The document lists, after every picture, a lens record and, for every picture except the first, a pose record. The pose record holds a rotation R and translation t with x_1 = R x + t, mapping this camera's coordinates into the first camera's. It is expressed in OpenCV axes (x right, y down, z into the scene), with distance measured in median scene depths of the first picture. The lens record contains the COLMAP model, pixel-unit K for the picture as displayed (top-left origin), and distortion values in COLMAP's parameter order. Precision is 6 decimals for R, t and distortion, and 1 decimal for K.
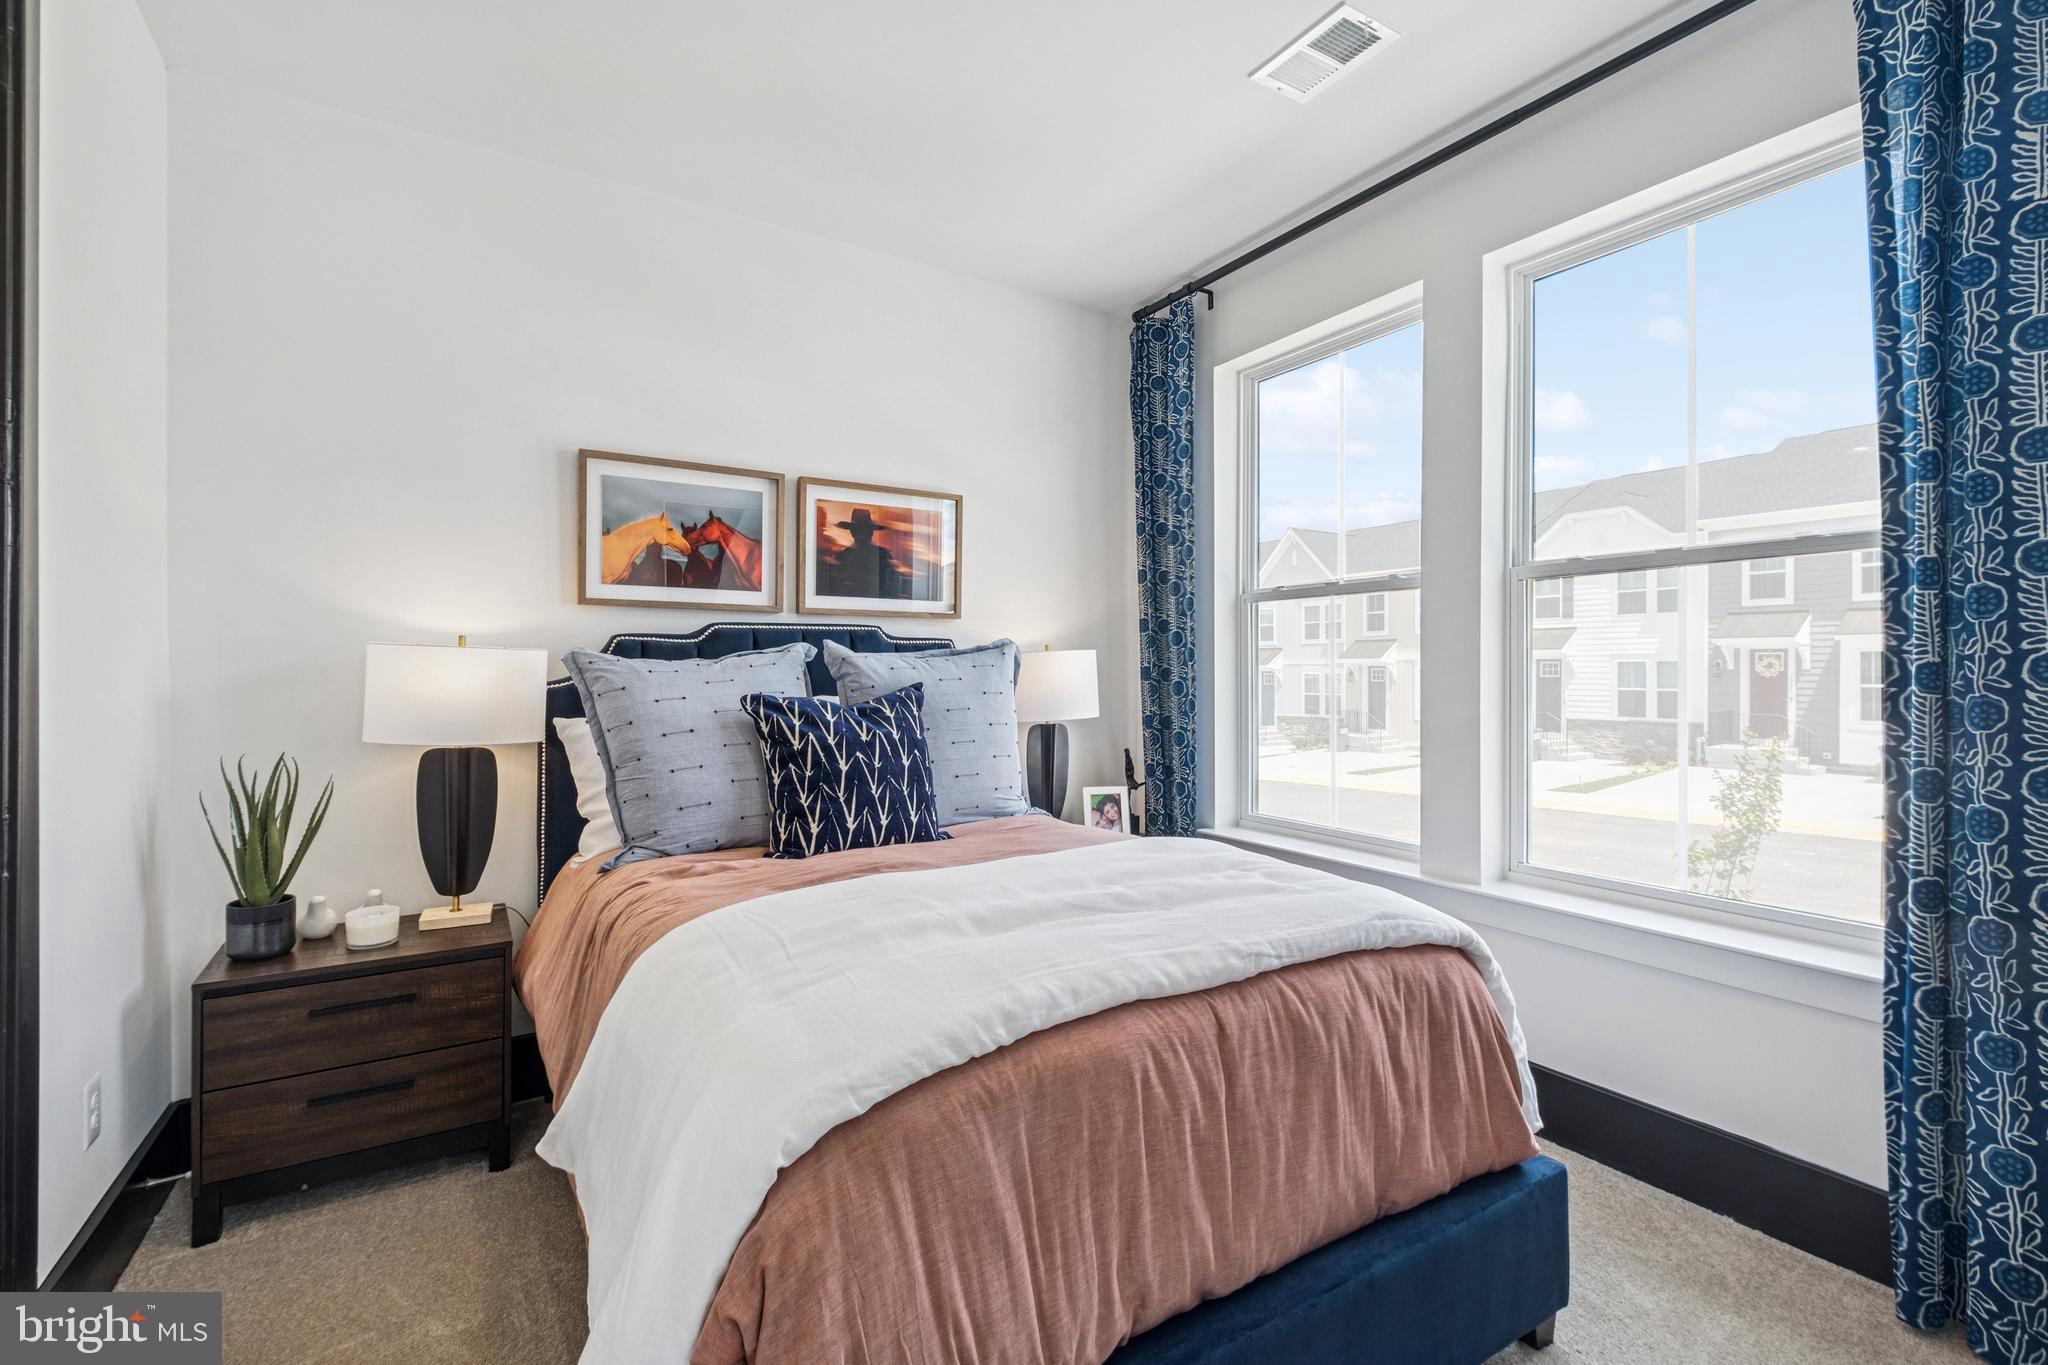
lens RADIAL K [[909.9, 0, 1038.8], [0, 909.9, 671.7], [0, 0, 1]] dist [0.007043, -0.006603]
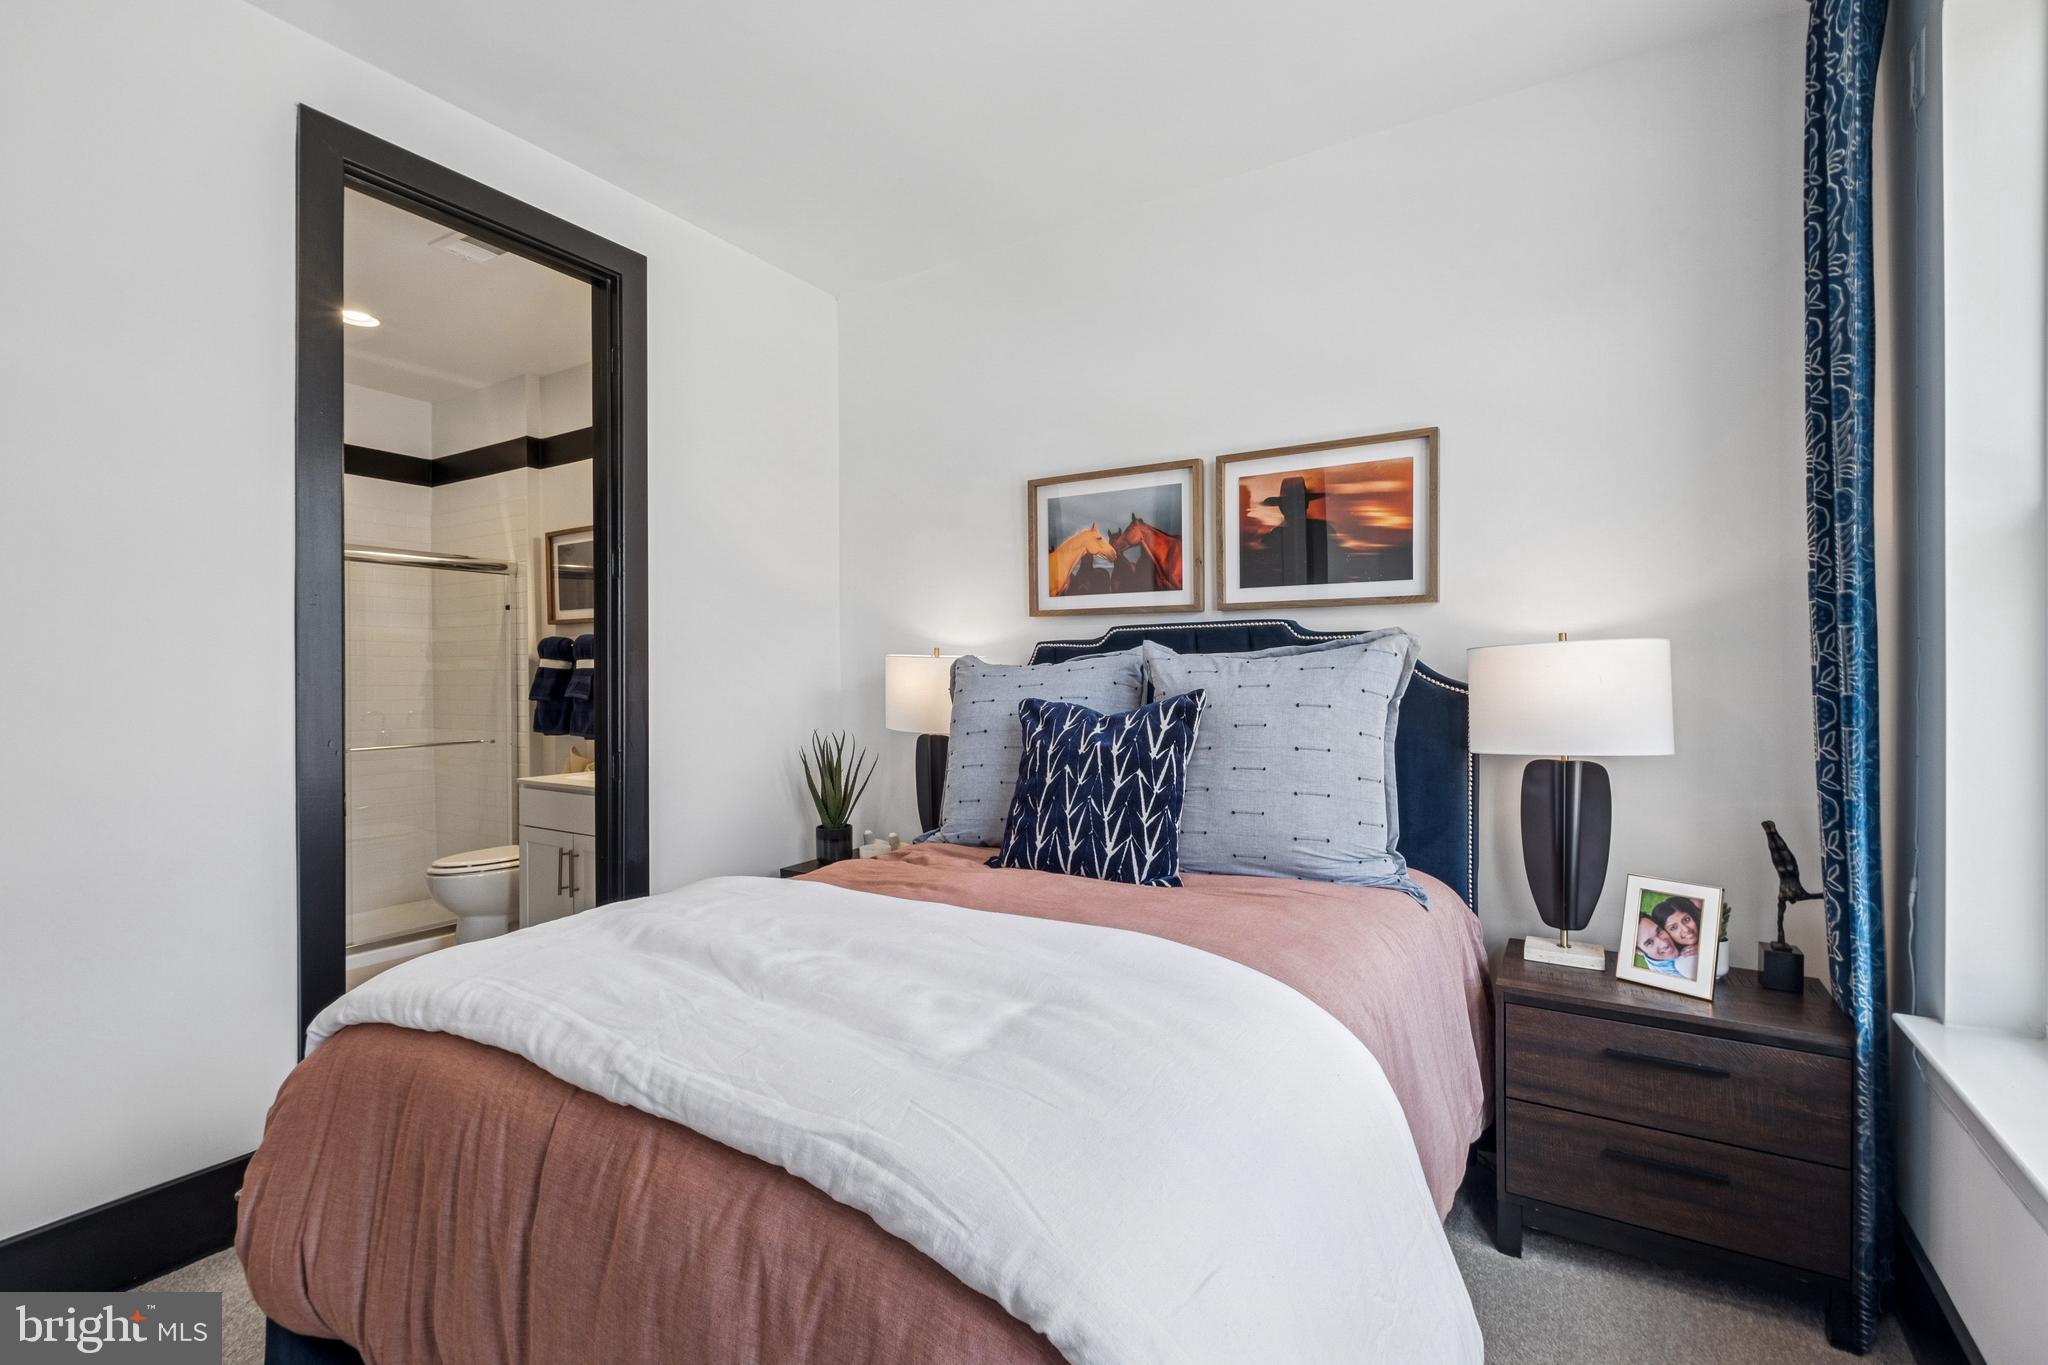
lens RADIAL K [[909.9, 0, 1013.8], [0, 909.9, 677.6], [0, 0, 1]] dist [0.007043, -0.006603]
pose [[0.431369, 0.000965, -0.902175, 0.487085], [-0.001099, 0.999999, 0.000544, 0.001108], [0.902175, 0.000757, 0.431370, 0.470169]]
